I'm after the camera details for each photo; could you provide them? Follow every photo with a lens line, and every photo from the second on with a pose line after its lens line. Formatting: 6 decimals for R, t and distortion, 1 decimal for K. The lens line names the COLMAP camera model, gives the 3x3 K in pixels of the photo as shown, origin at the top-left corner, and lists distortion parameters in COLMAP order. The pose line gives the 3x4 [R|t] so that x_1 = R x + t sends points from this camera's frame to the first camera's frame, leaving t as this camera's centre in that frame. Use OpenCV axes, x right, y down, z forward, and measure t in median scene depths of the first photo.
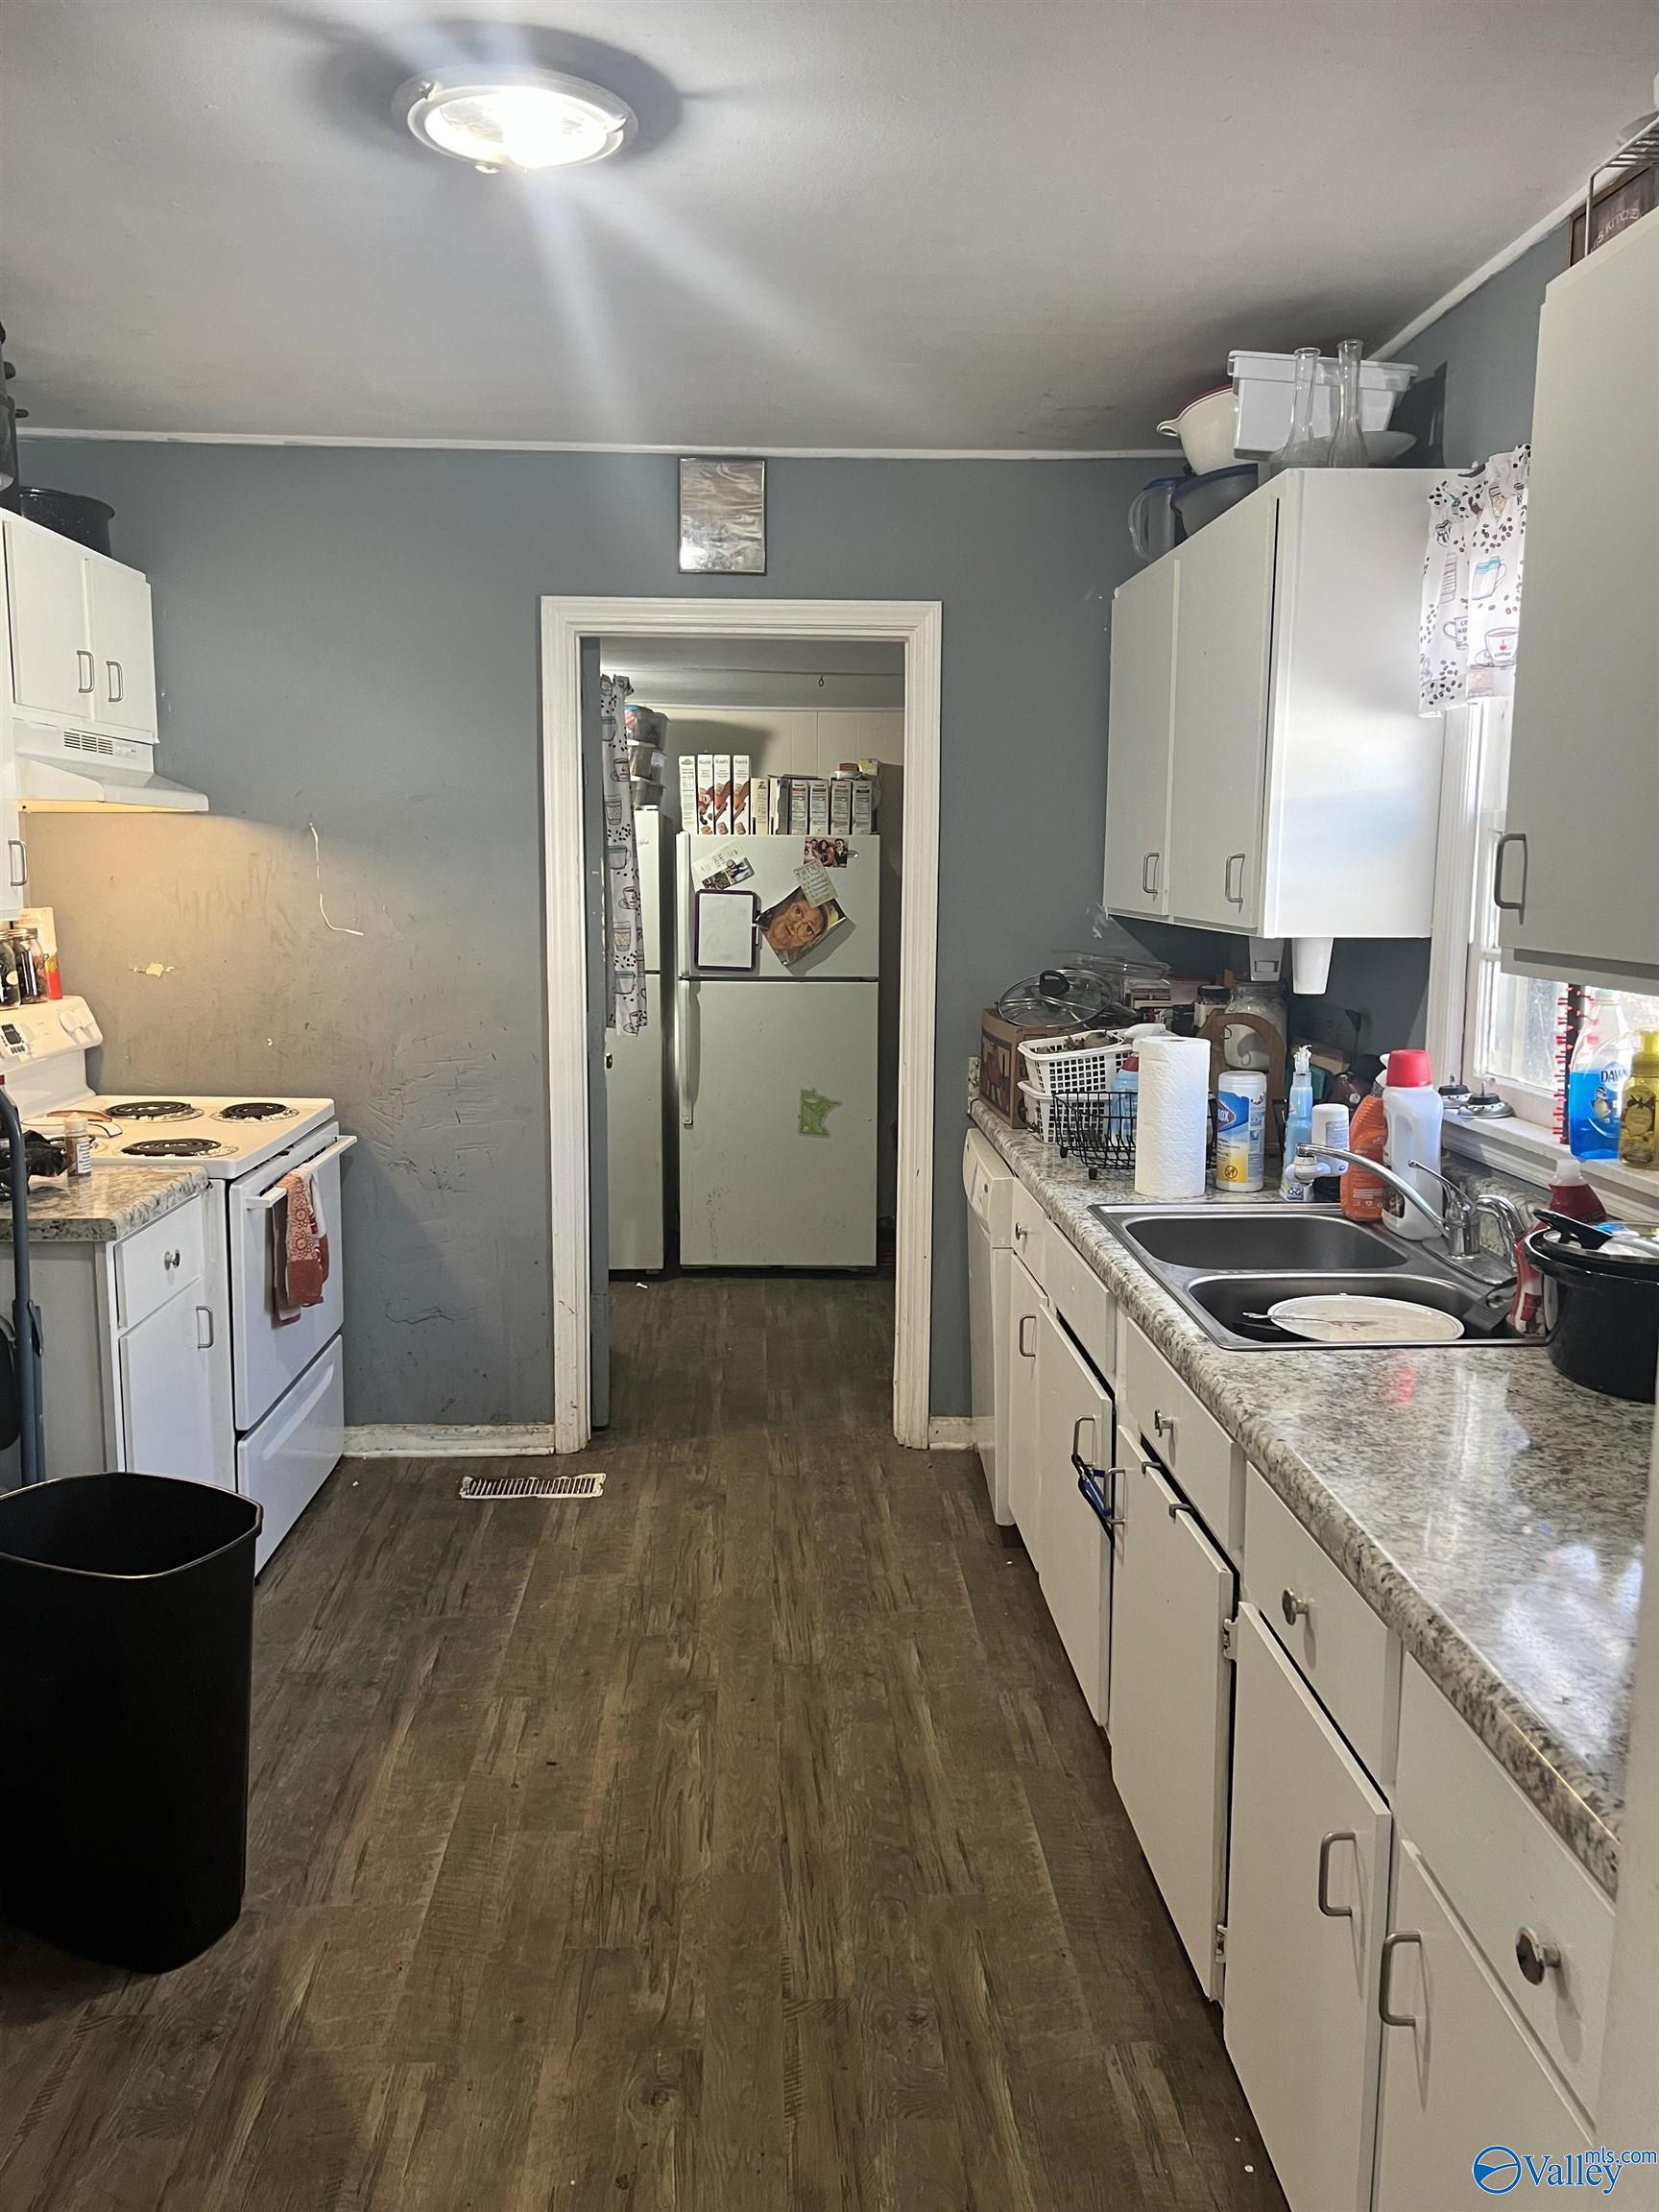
lens RADIAL K [[1663.5, 0, 819.5], [0, 1663.5, 1098.7], [0, 0, 1]] dist [0.031527, -0.056071]
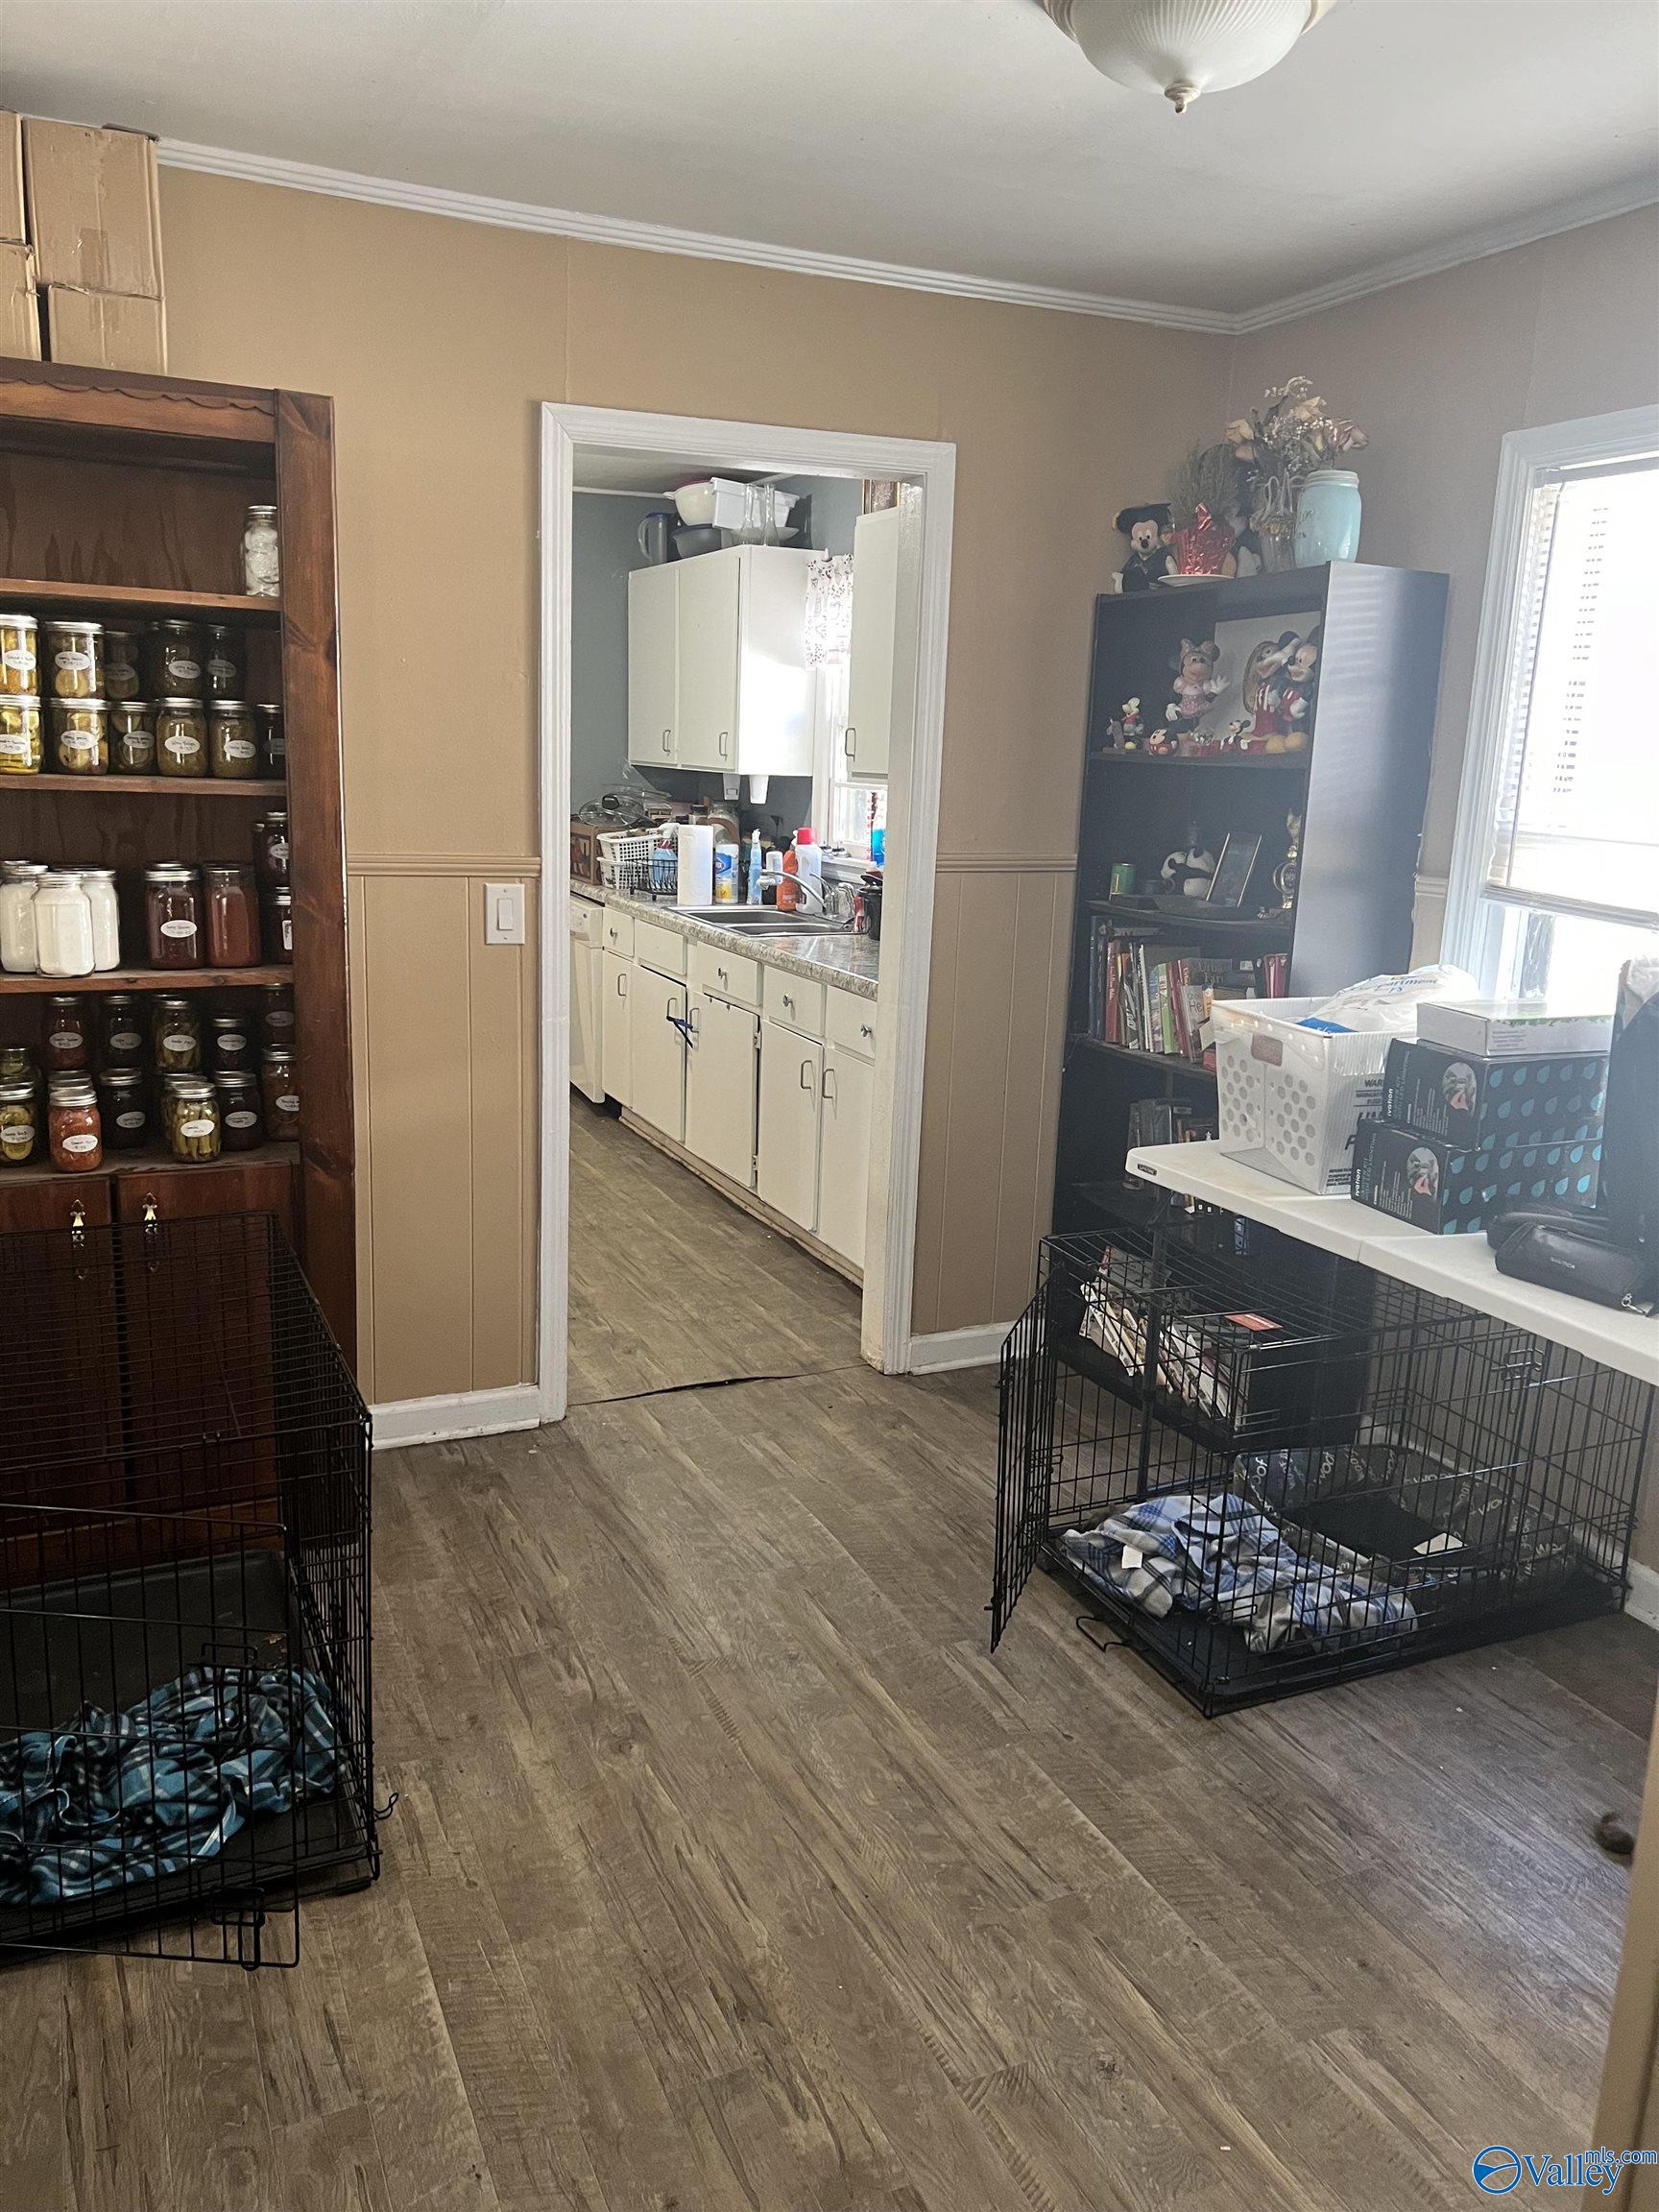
lens RADIAL K [[1663.5, 0, 832.5], [0, 1663.5, 1116.0], [0, 0, 1]] dist [0.031527, -0.056071]
pose [[0.926193, -0.056581, 0.372779, -0.406186], [0.024618, 0.995642, 0.089955, 0.138052], [-0.376244, -0.074139, 0.923550, -0.952428]]
